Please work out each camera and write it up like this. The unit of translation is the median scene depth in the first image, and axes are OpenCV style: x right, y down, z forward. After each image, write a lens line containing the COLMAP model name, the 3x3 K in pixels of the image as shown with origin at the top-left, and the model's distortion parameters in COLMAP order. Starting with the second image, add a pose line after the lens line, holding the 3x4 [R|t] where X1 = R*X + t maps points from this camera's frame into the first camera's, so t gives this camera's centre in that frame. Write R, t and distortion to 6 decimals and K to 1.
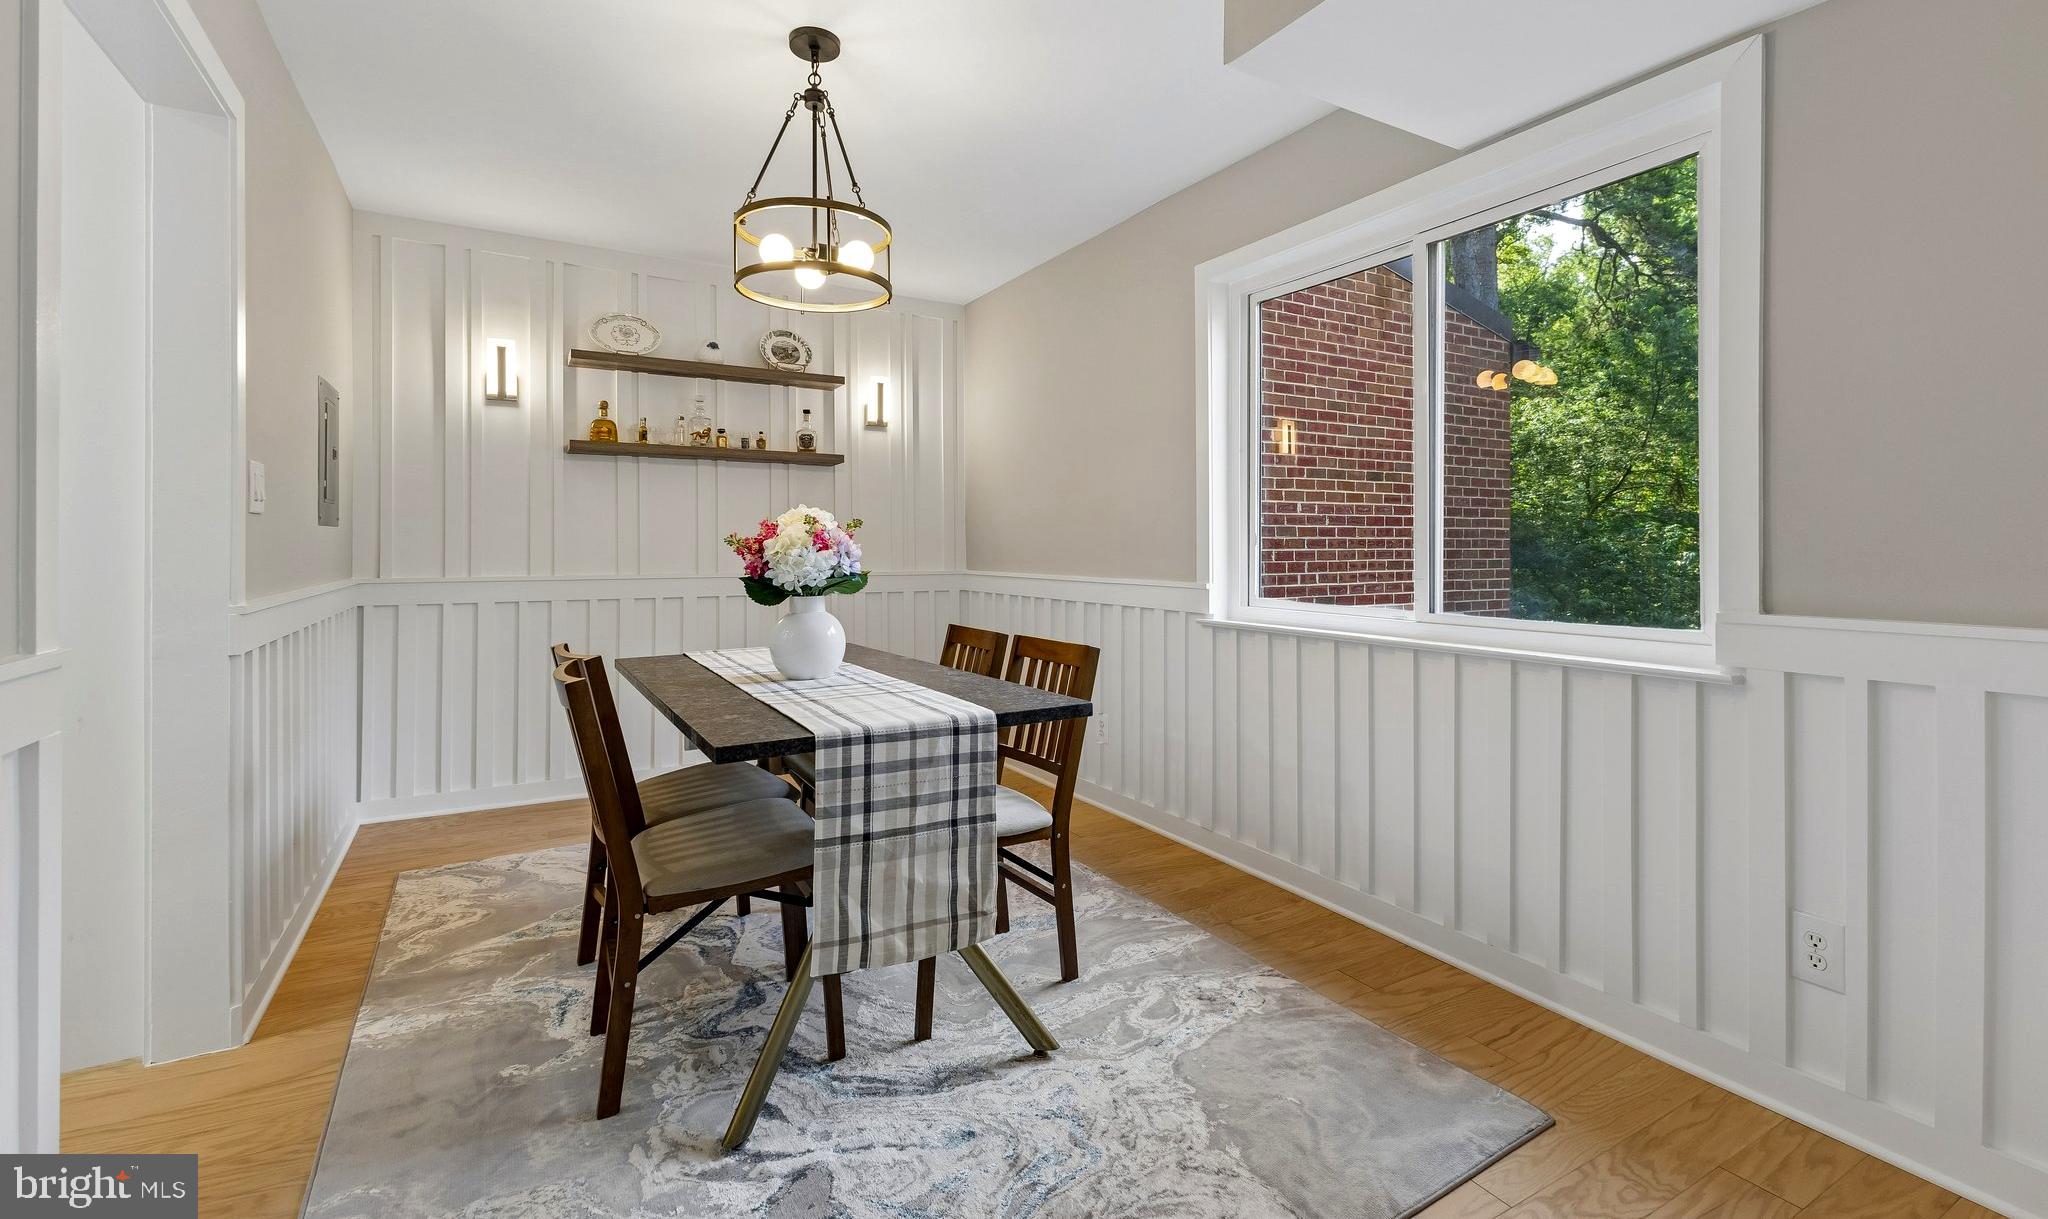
lens RADIAL K [[895.2, 0, 1019.3], [0, 895.2, 544.8], [0, 0, 1]] dist [0.013880, 0.000254]
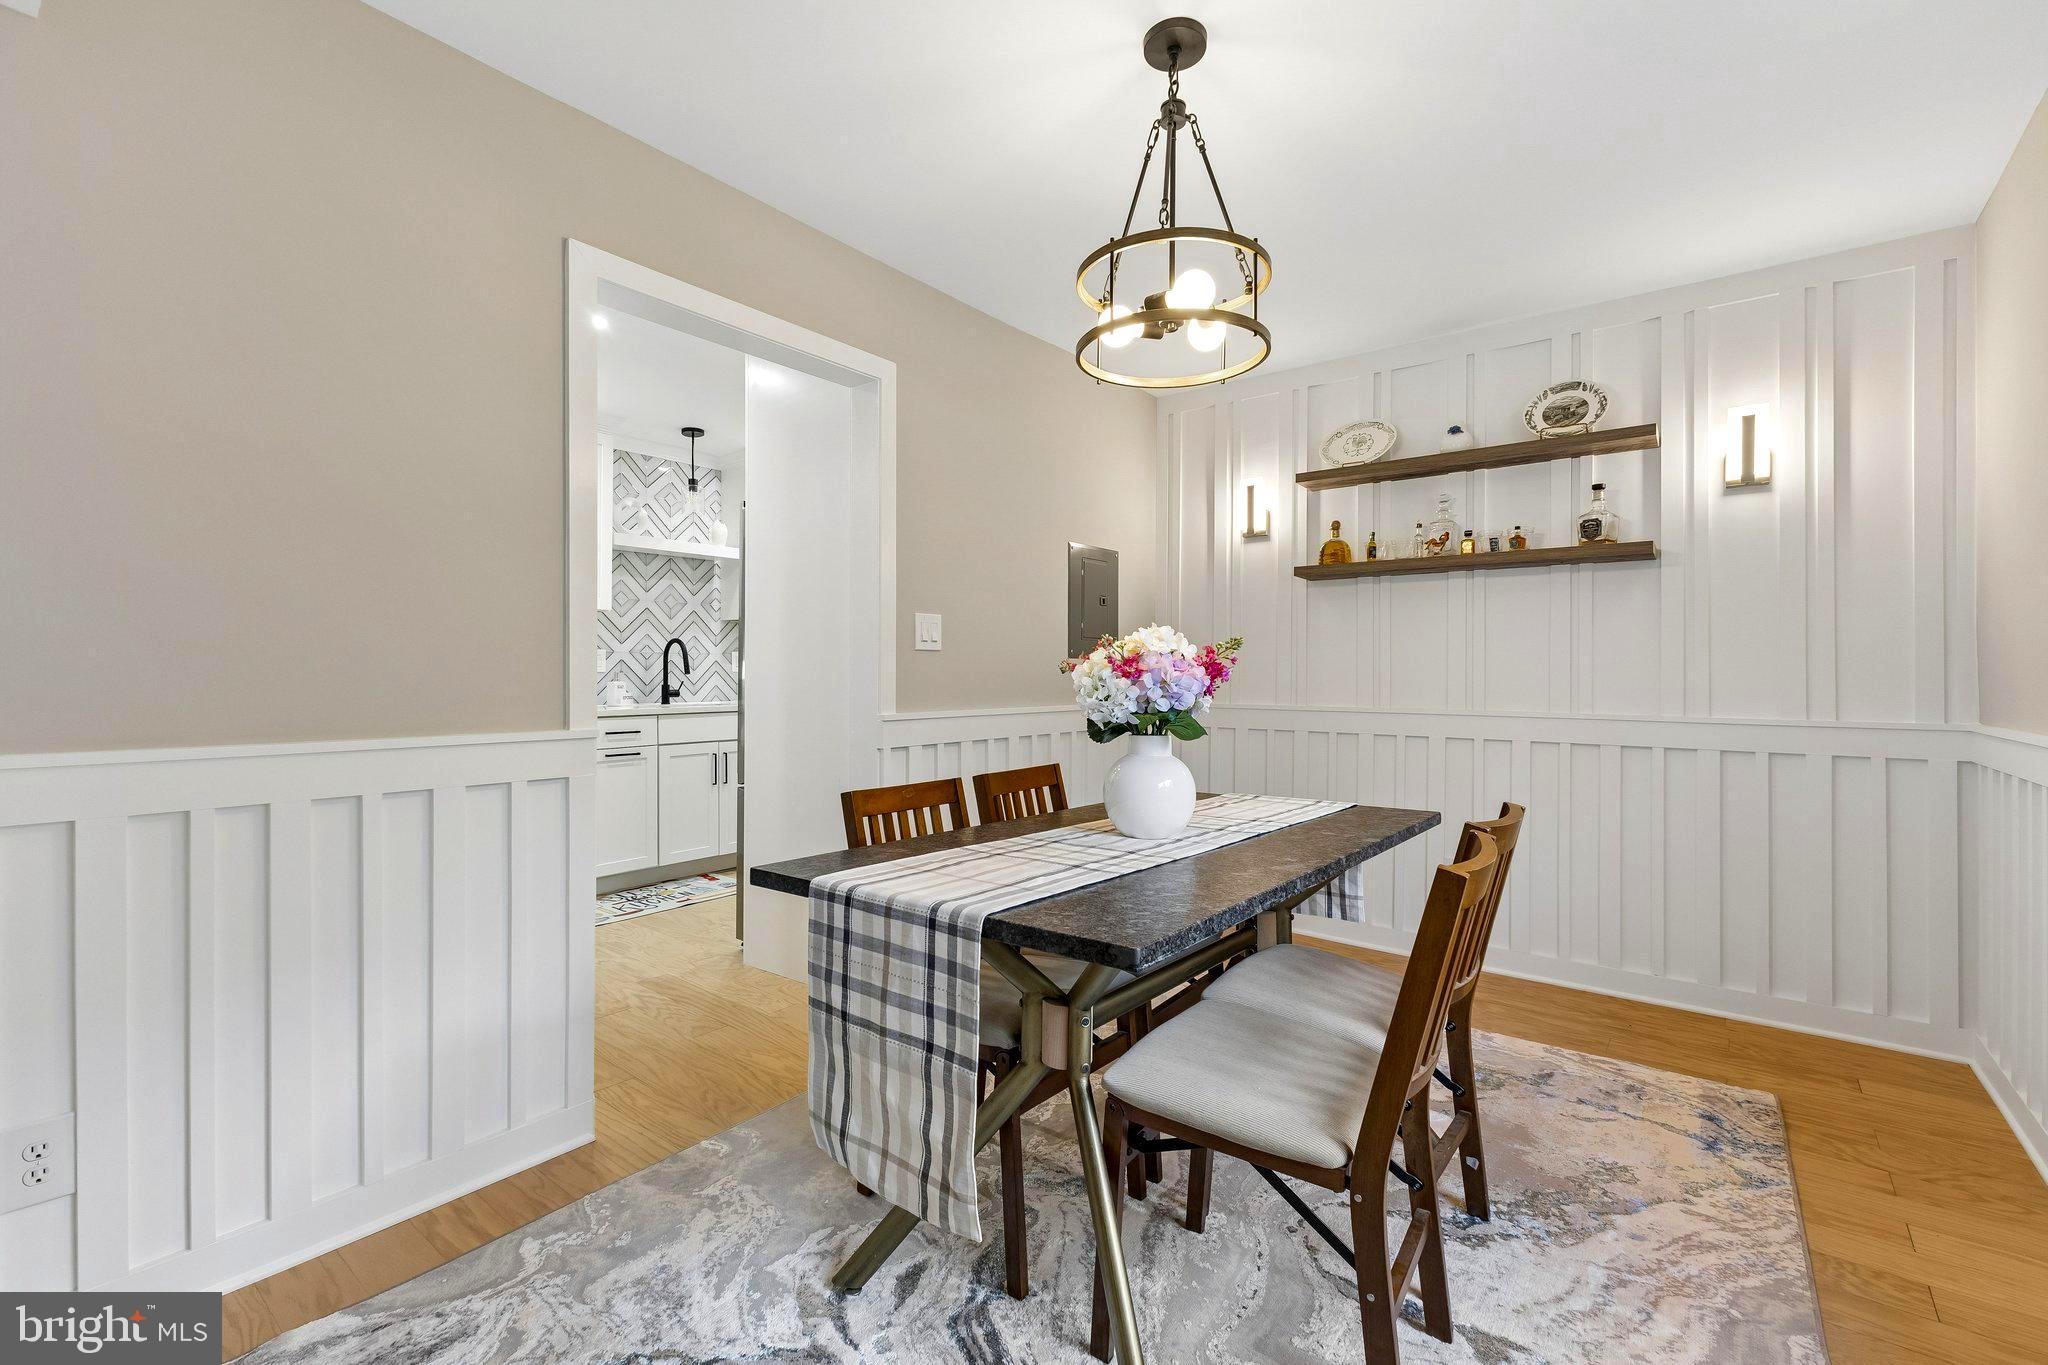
lens RADIAL K [[889.4, 0, 1026.0], [0, 889.4, 675.9], [0, 0, 1]] dist [0.009557, -0.000205]
pose [[0.368045, 0.002287, -0.929805, 0.318967], [-0.003326, 0.999994, 0.001143, 0.001912], [0.929802, 0.002672, 0.368050, 0.402985]]
